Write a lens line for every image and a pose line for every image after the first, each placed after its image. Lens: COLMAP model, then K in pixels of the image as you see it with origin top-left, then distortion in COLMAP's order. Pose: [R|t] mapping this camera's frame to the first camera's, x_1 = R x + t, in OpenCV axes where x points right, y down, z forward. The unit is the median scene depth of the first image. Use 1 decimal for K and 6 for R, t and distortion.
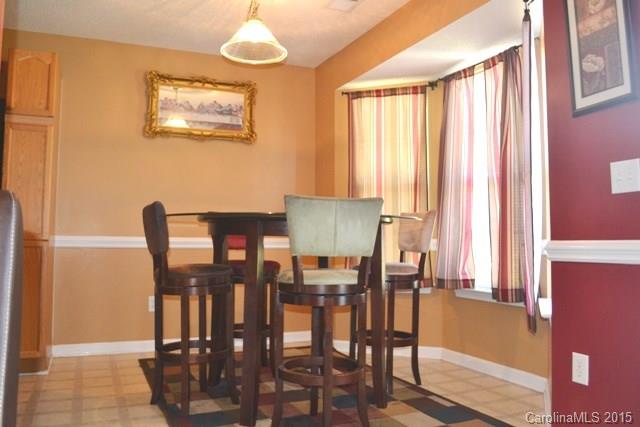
lens RADIAL K [[547.1, 0, 322.8], [0, 547.1, 212.2], [0, 0, 1]] dist [-0.098131, 0.008123]
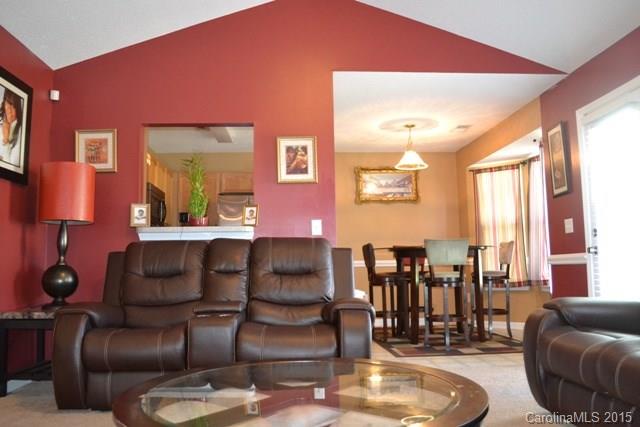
lens RADIAL K [[547.1, 0, 320.3], [0, 547.1, 213.8], [0, 0, 1]] dist [-0.098131, 0.008123]
pose [[0.939865, -0.054519, -0.337167, 0.173696], [0.039000, 0.997852, -0.052636, -0.019954], [0.339312, 0.036321, 0.939972, -0.771843]]
